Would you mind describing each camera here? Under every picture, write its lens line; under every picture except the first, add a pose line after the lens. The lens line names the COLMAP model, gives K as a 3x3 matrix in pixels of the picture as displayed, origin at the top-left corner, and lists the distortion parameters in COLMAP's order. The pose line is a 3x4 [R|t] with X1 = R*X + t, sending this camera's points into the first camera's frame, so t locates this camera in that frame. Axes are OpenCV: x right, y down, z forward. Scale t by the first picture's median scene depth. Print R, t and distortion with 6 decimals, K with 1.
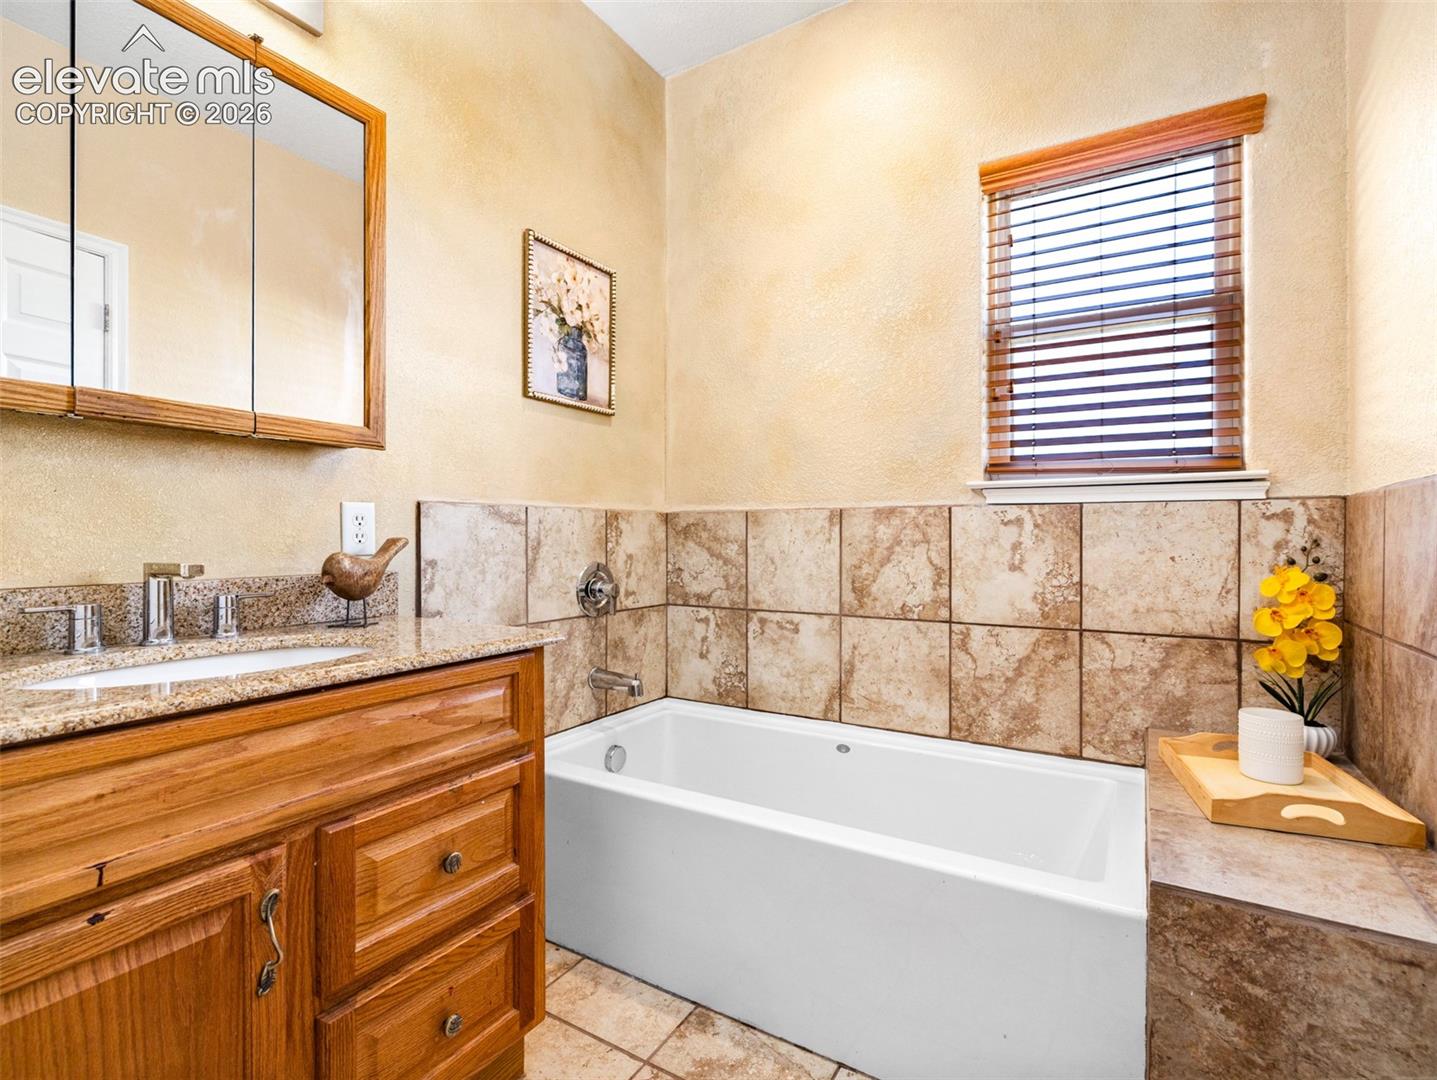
lens RADIAL K [[688.2, 0, 728.1], [0, 688.2, 536.7], [0, 0, 1]] dist [0.004812, -0.000474]
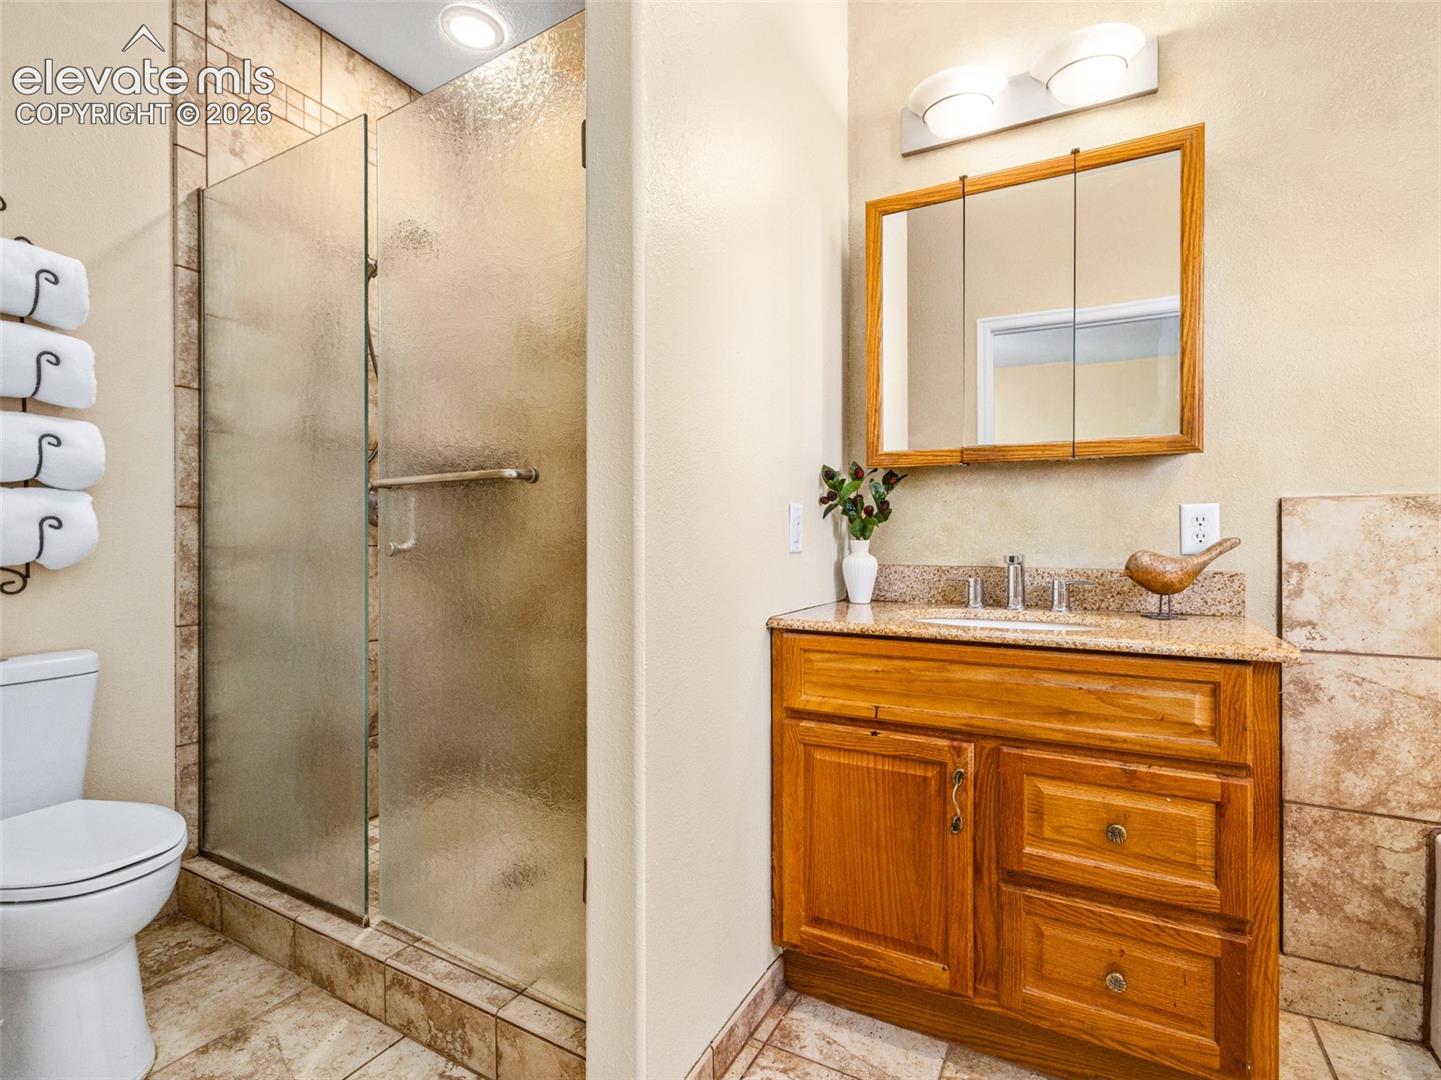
lens RADIAL K [[690.1, 0, 730.7], [0, 690.1, 540.7], [0, 0, 1]] dist [0.004812, -0.000474]
pose [[0.060482, 0.004666, -0.998158, 0.623072], [-0.002163, 0.999987, 0.004543, 0.003297], [0.998167, 0.001884, 0.060491, 0.304061]]
